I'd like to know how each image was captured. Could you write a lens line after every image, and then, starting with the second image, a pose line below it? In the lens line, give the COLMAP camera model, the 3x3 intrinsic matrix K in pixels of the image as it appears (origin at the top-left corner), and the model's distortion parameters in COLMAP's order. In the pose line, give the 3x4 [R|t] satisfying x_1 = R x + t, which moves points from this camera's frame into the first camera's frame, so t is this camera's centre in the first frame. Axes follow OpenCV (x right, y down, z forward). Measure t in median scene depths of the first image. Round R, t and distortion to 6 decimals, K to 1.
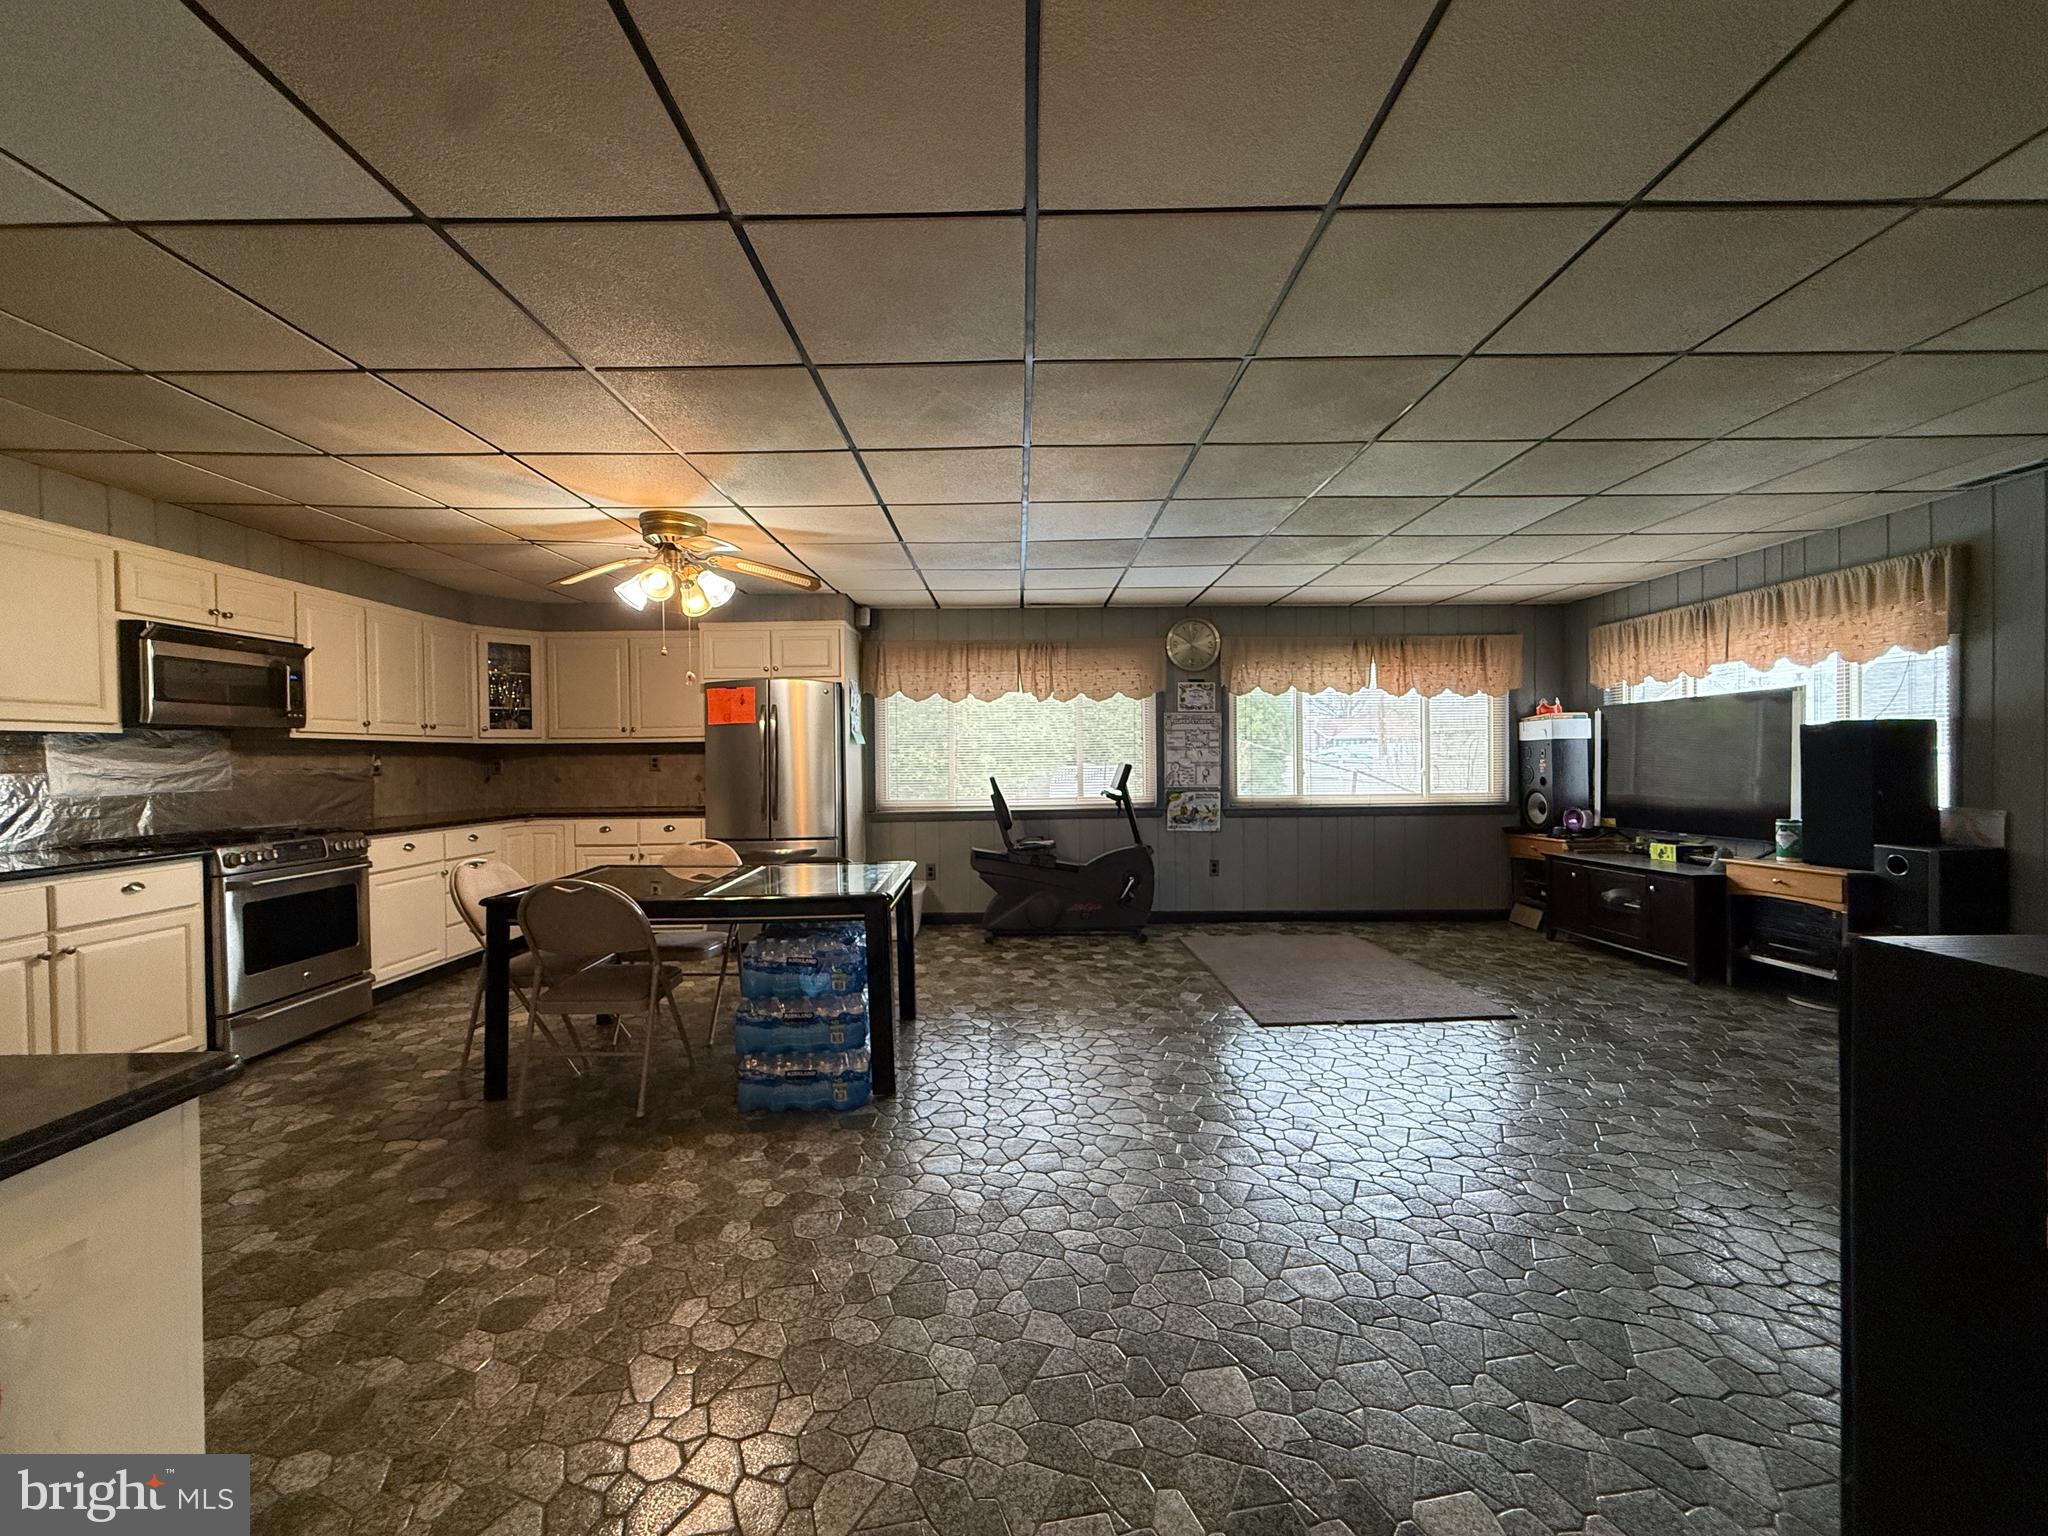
lens RADIAL K [[818.2, 0, 1020.2], [0, 818.2, 764.8], [0, 0, 1]] dist [-0.001945, 0.000581]
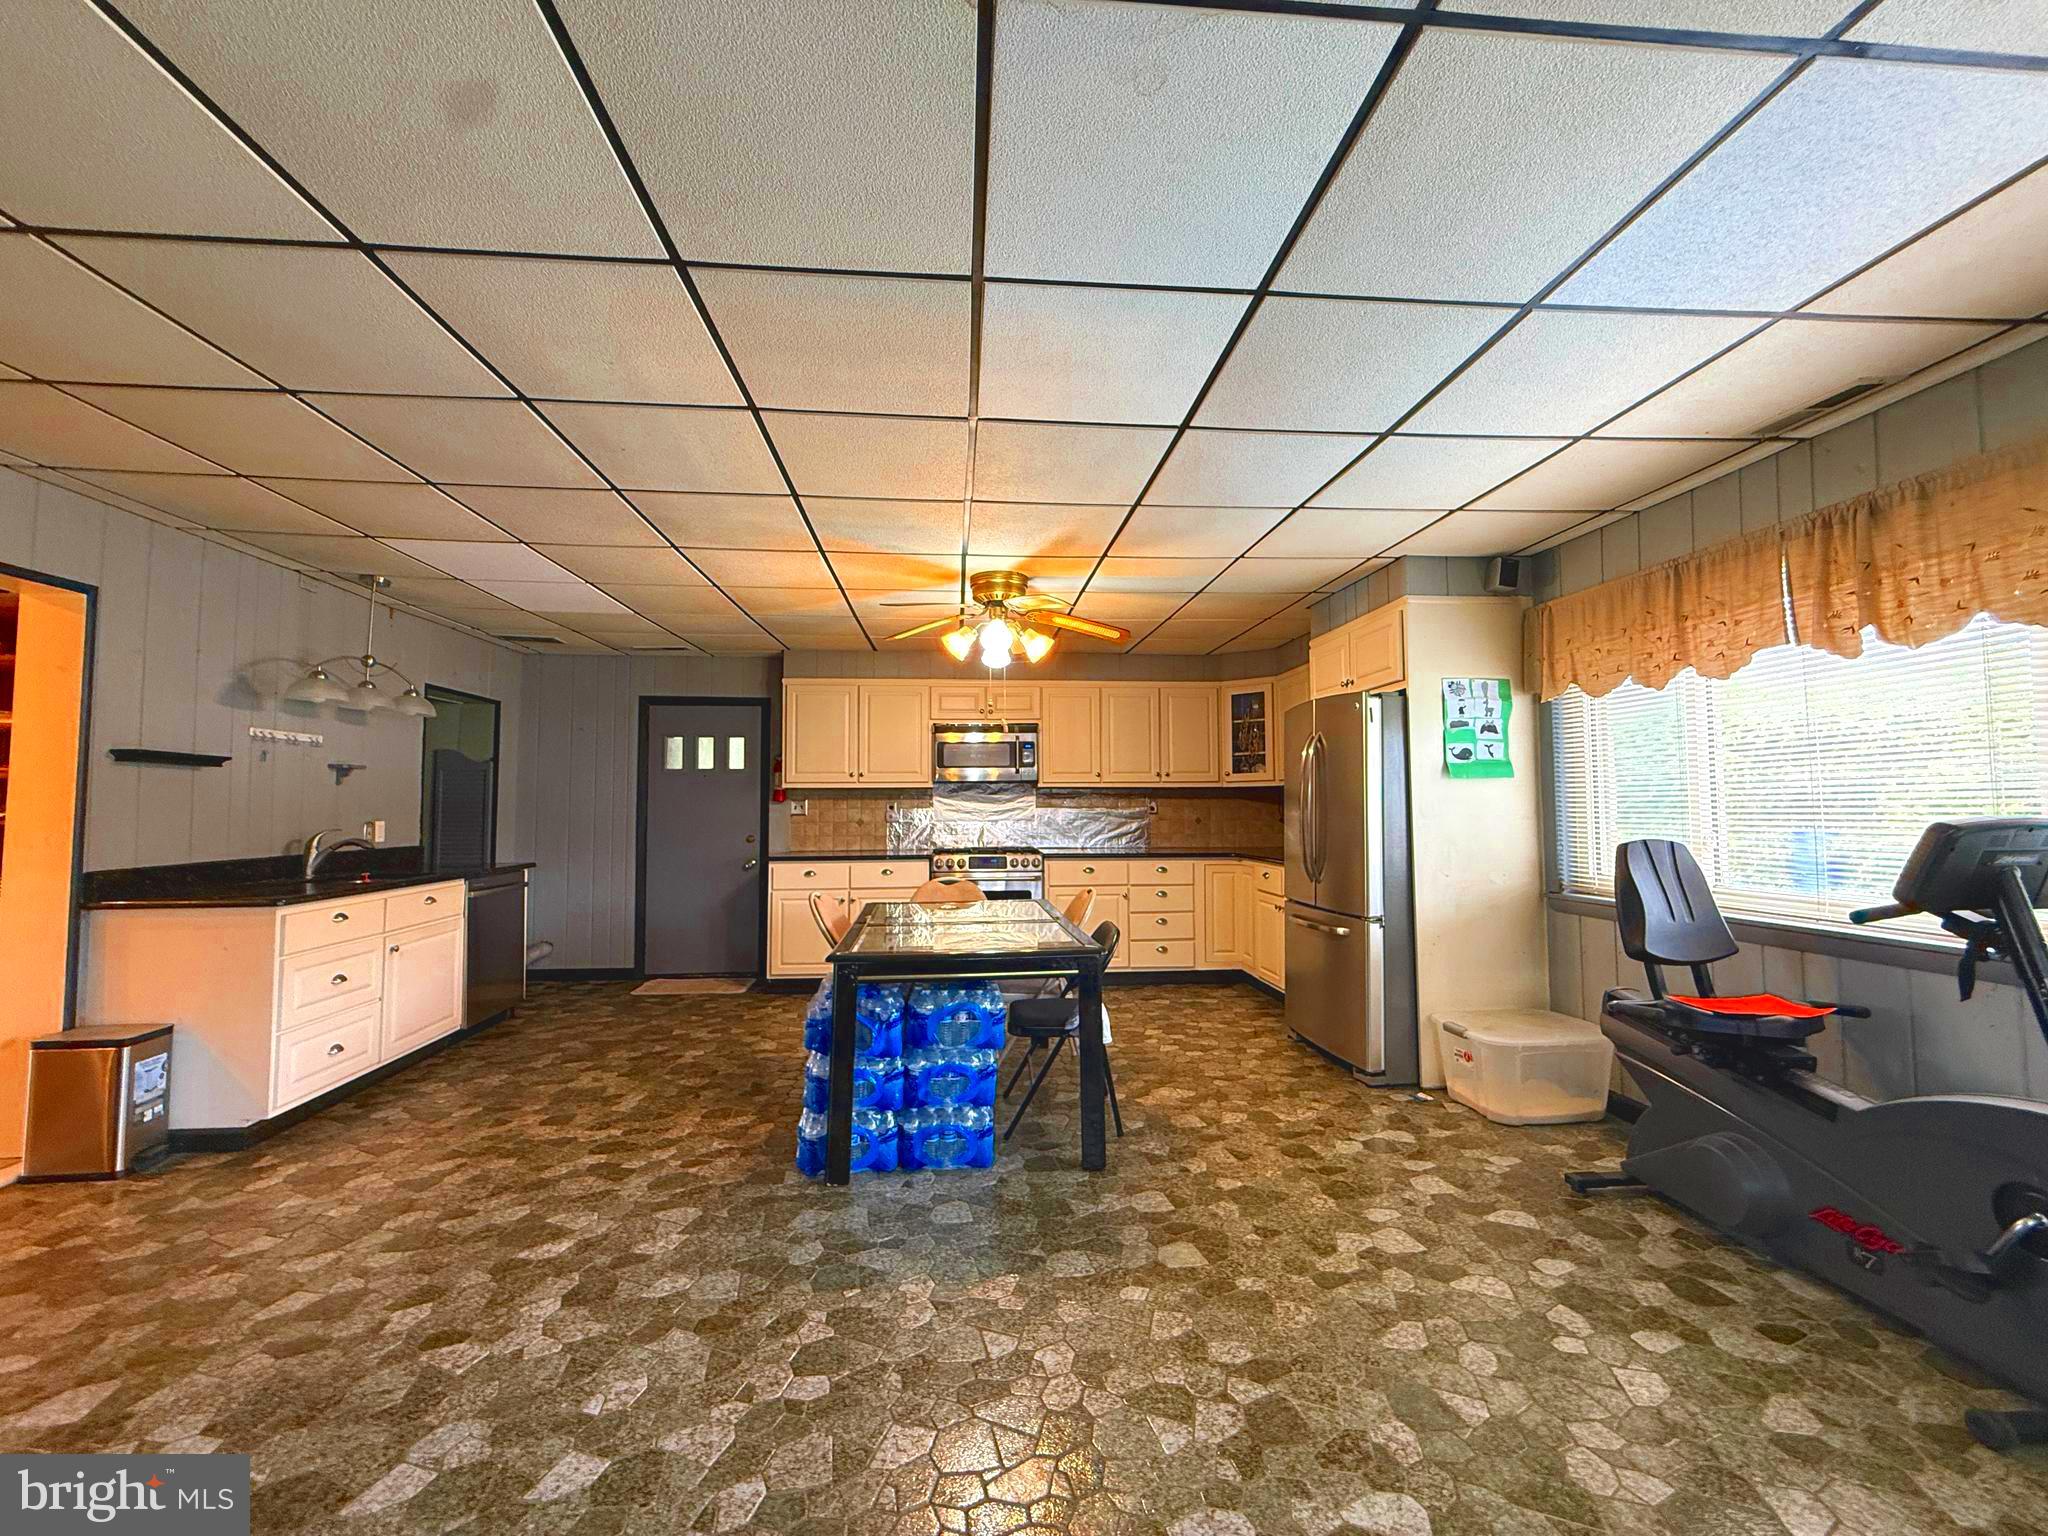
lens RADIAL K [[818.2, 0, 1022.0], [0, 818.2, 772.5], [0, 0, 1]] dist [-0.001945, 0.000581]
pose [[0.076437, -0.033600, -0.996508, 0.465749], [-0.010759, 0.999346, -0.034521, -0.005538], [0.997016, 0.013360, 0.076025, 0.711679]]
